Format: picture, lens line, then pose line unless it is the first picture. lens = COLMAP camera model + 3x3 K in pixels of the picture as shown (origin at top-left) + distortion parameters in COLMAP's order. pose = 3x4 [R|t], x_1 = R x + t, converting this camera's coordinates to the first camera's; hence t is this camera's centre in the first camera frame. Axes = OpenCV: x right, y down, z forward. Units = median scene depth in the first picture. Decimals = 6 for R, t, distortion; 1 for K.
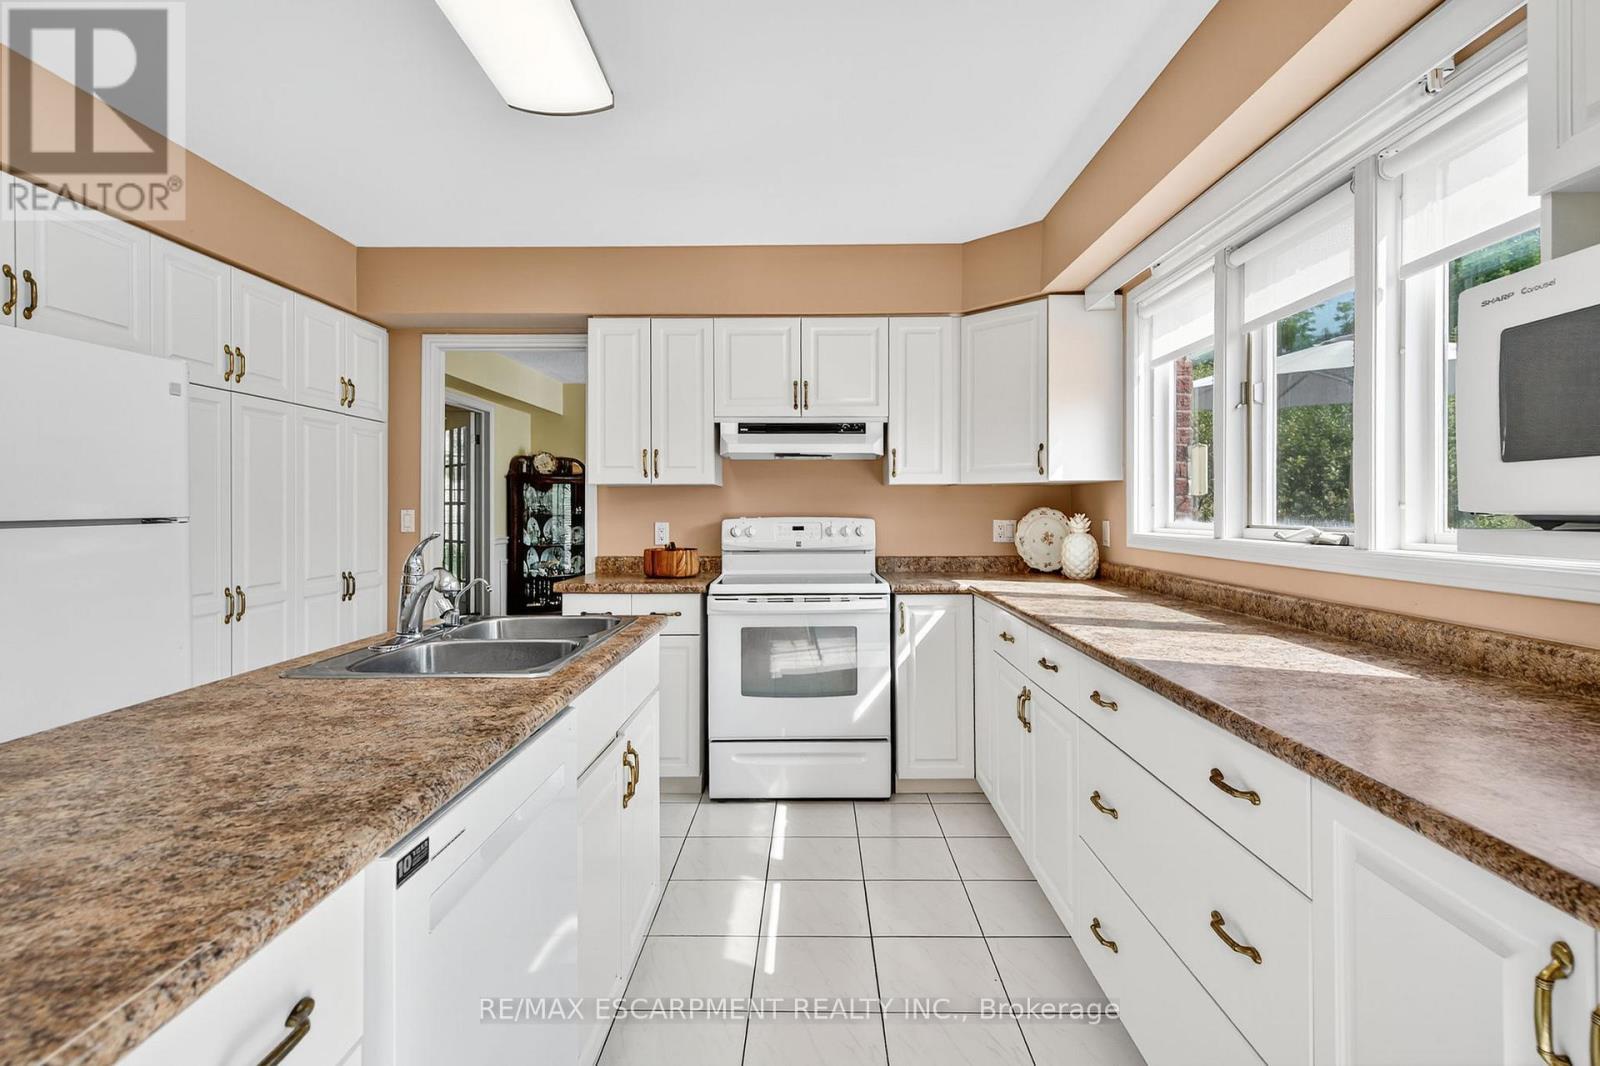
lens RADIAL K [[762.1, 0, 815.3], [0, 762.1, 507.5], [0, 0, 1]] dist [0.016444, -0.005178]
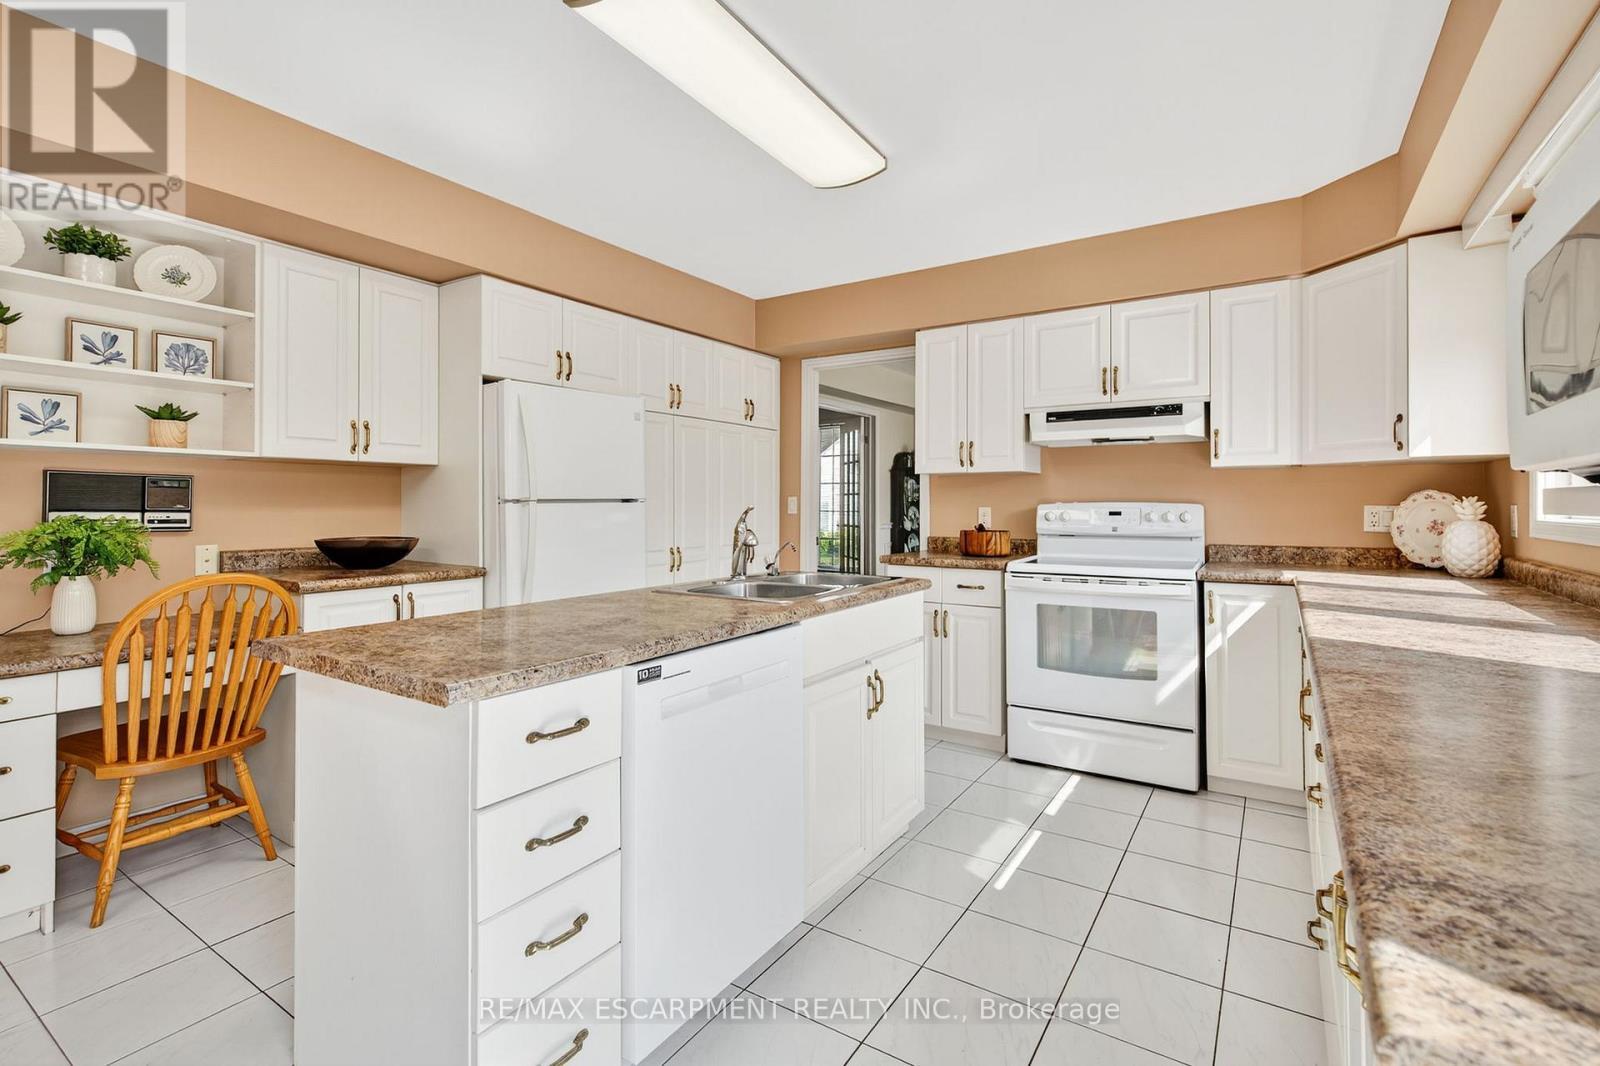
lens RADIAL K [[762.1, 0, 795.5], [0, 762.1, 503.5], [0, 0, 1]] dist [0.016444, -0.005178]
pose [[0.837521, 0.000216, -0.546405, 0.195150], [-0.000077, 1.000000, 0.000278, 0.015551], [0.546405, -0.000191, 0.837521, -0.082801]]
